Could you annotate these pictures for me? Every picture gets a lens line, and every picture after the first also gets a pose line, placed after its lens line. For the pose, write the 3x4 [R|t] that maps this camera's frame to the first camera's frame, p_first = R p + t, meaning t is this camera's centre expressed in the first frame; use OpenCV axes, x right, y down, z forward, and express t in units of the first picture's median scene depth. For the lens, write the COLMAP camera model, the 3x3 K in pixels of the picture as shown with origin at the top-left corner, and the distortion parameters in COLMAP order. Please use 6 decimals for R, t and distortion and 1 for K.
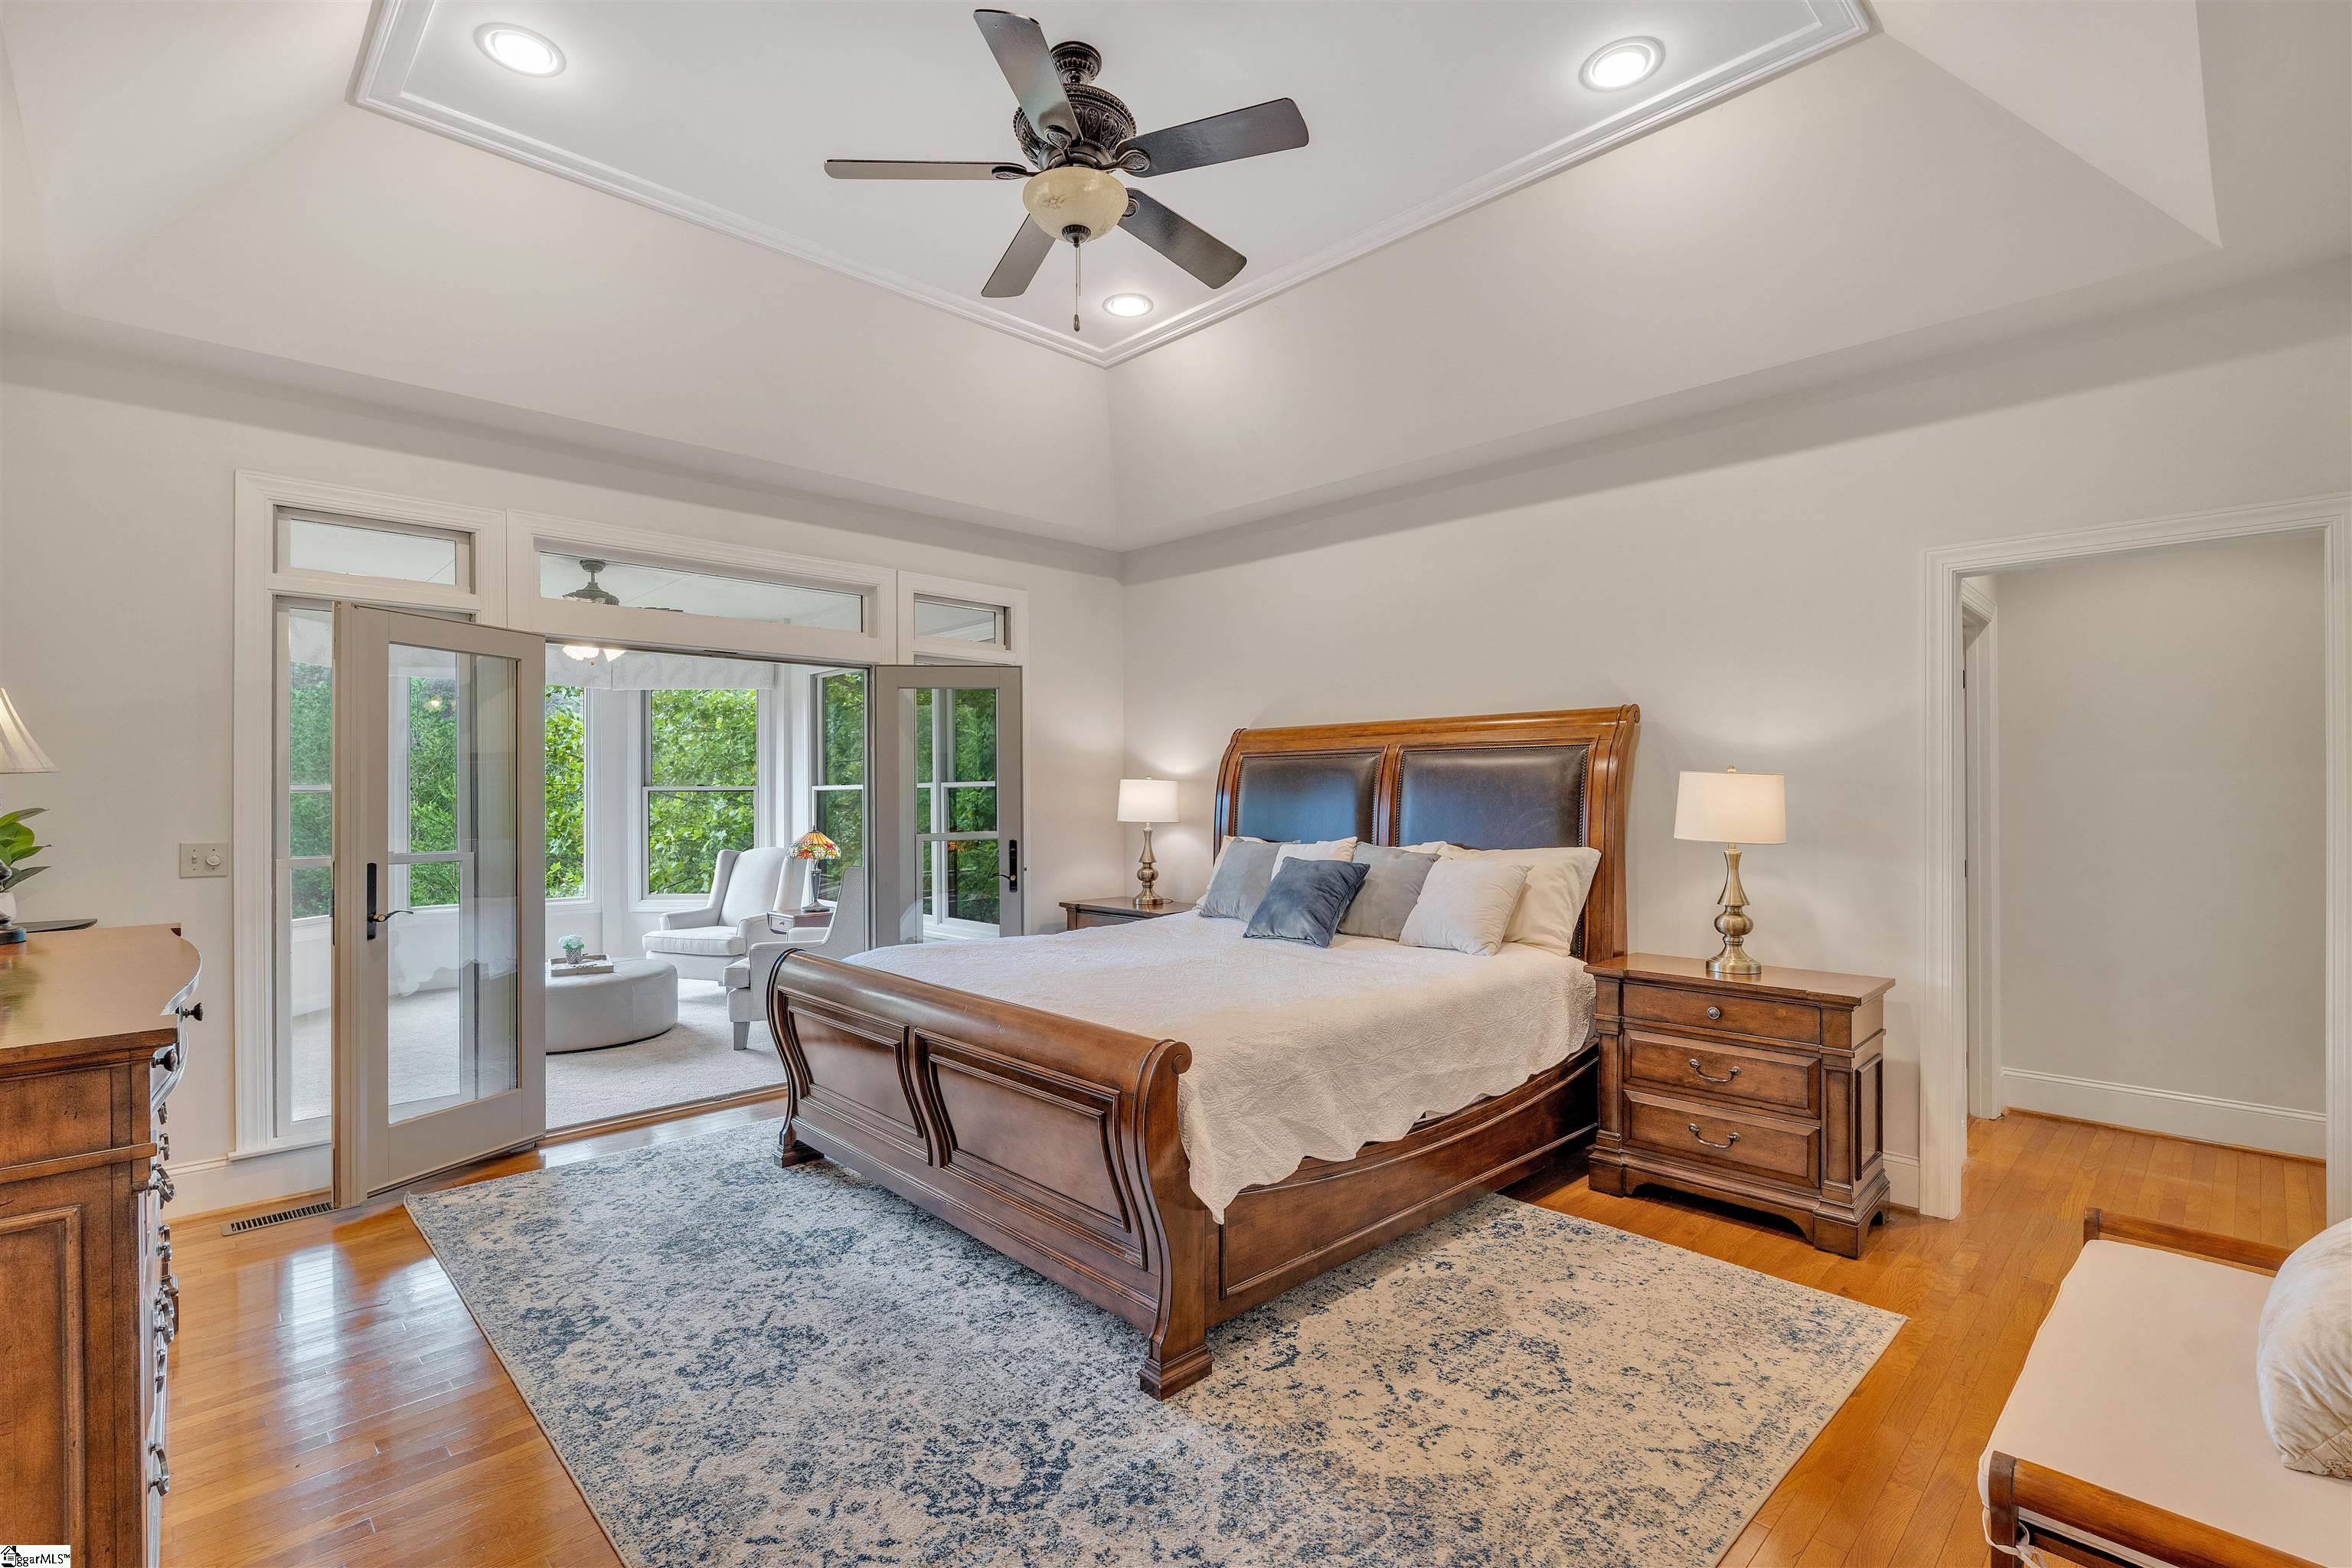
lens RADIAL K [[1067.8, 0, 1178.1], [0, 1067.8, 790.0], [0, 0, 1]] dist [-0.004975, -0.000347]
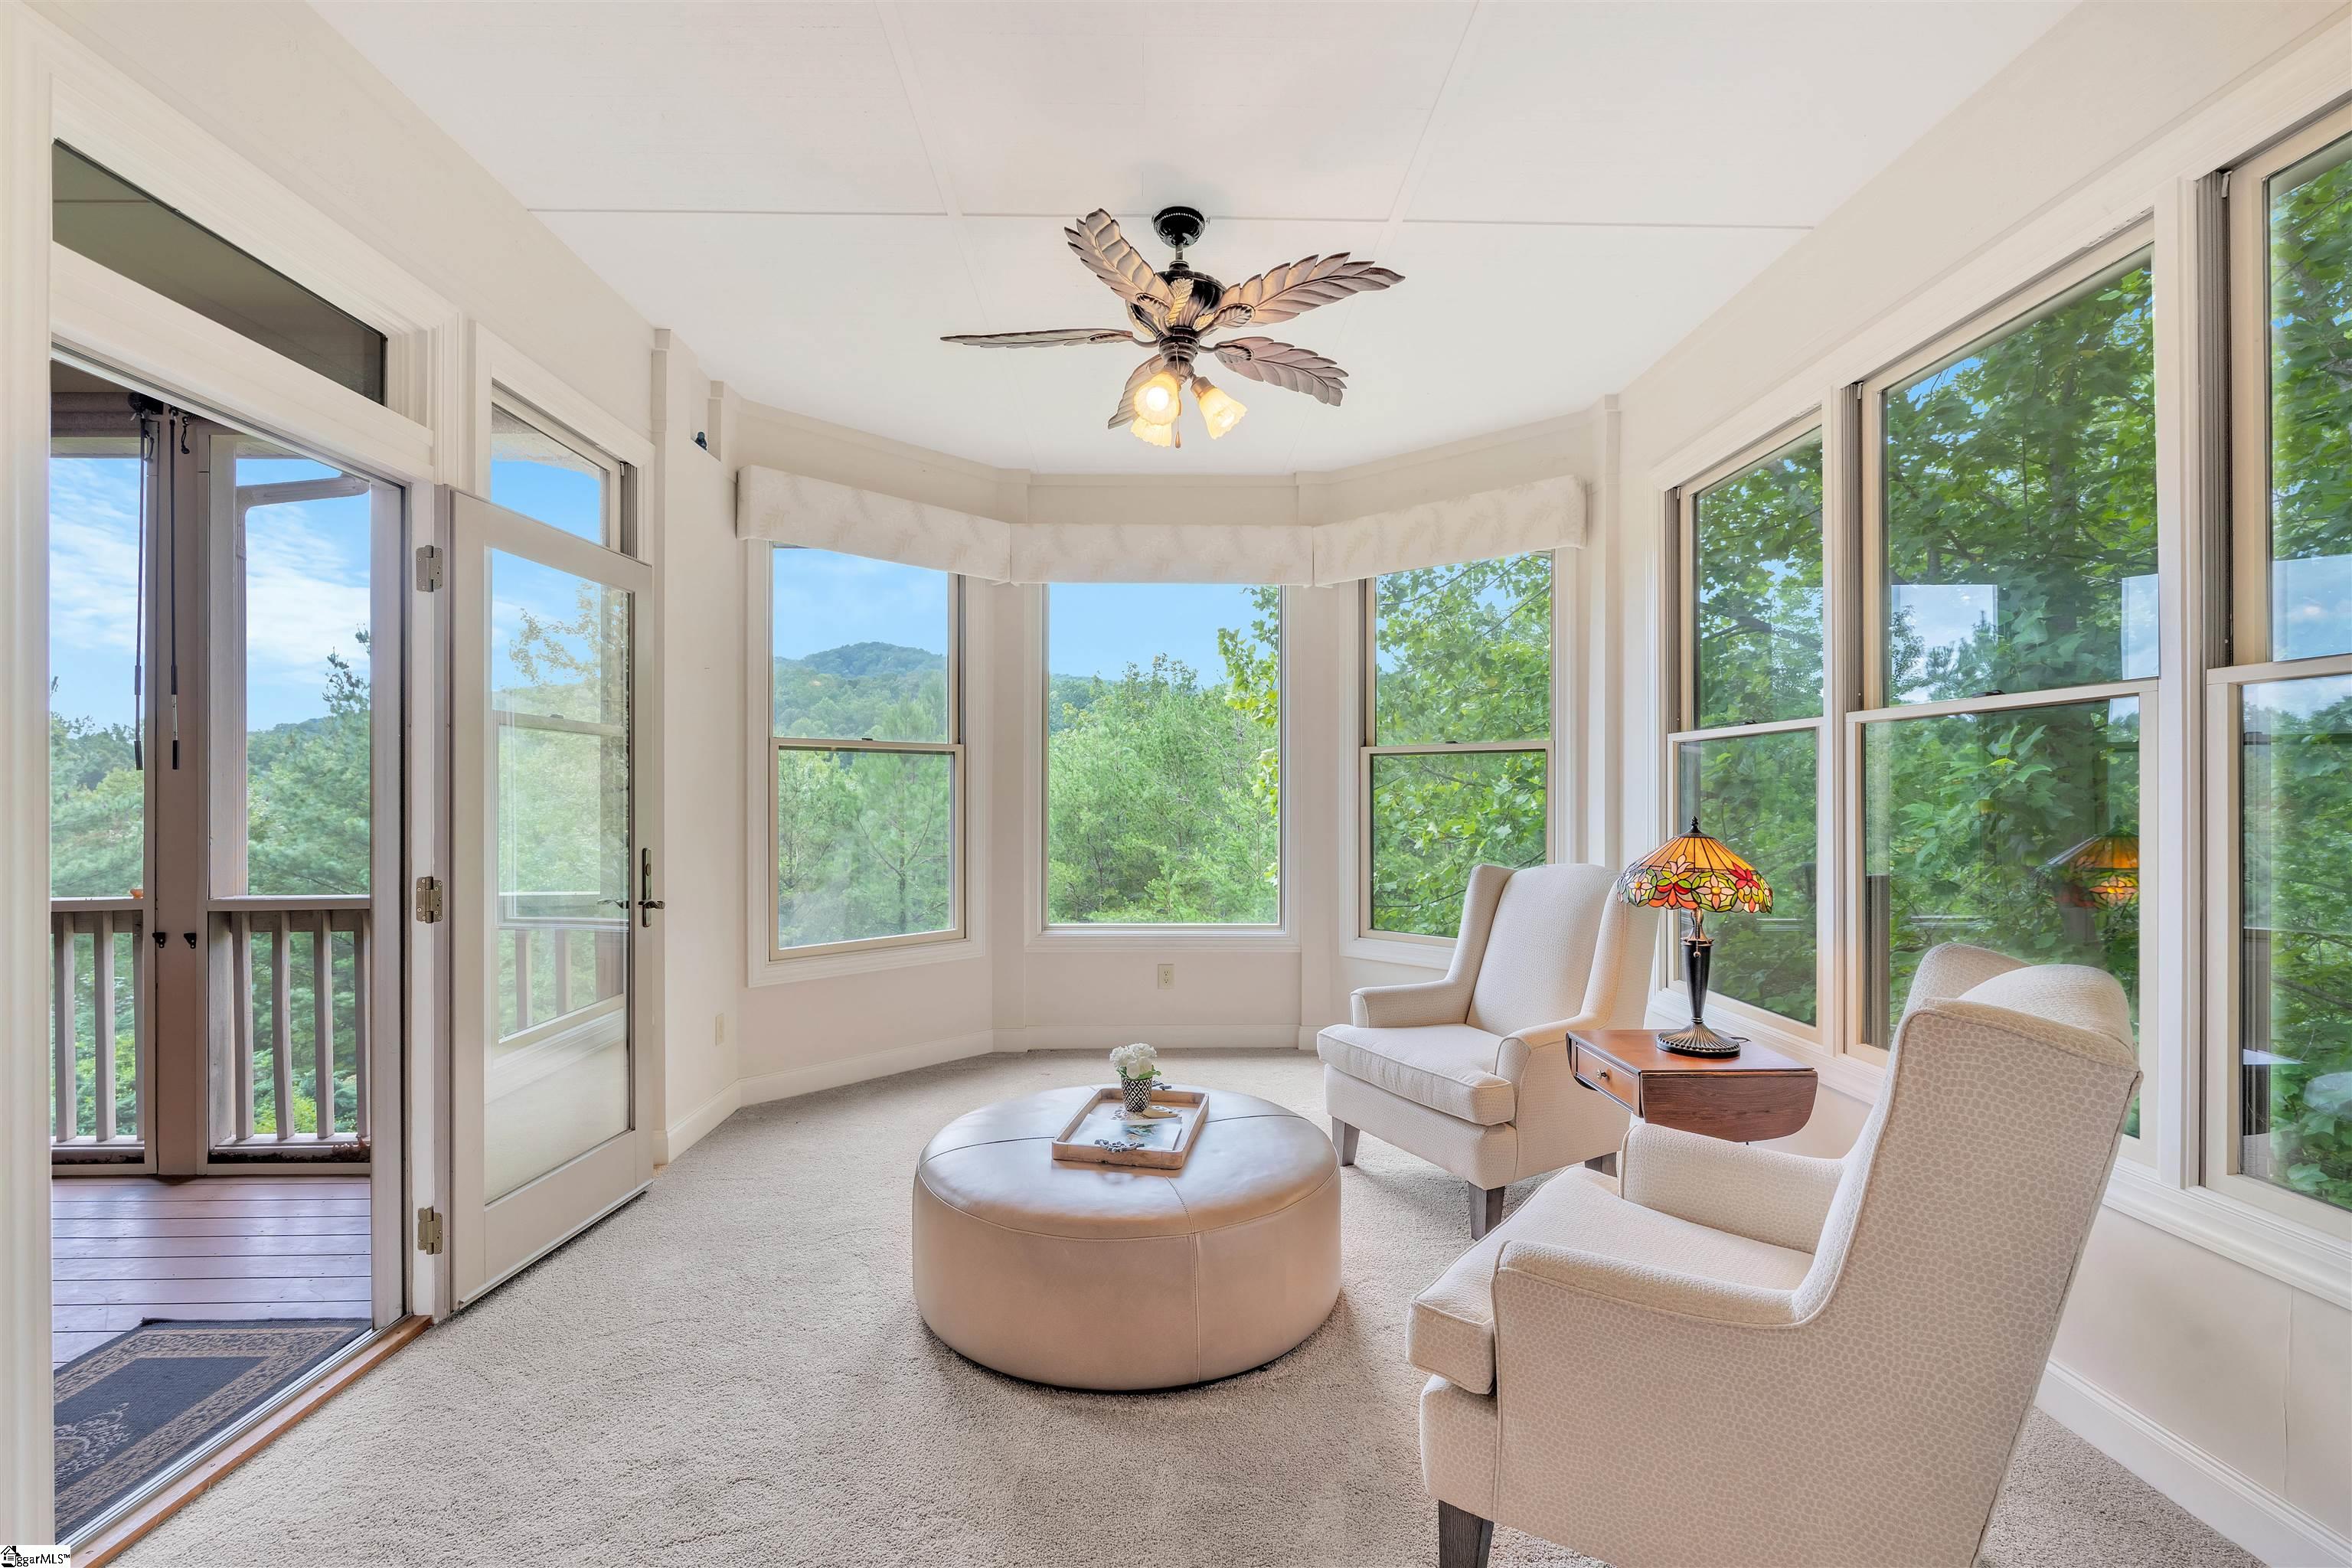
lens RADIAL K [[1067.8, 0, 1177.3], [0, 1067.8, 780.6], [0, 0, 1]] dist [-0.004975, -0.000347]
pose [[0.748649, 0.002133, -0.662963, -0.221987], [-0.005875, 0.999977, -0.003418, 0.021973], [0.662940, 0.006454, 0.748644, 0.583700]]
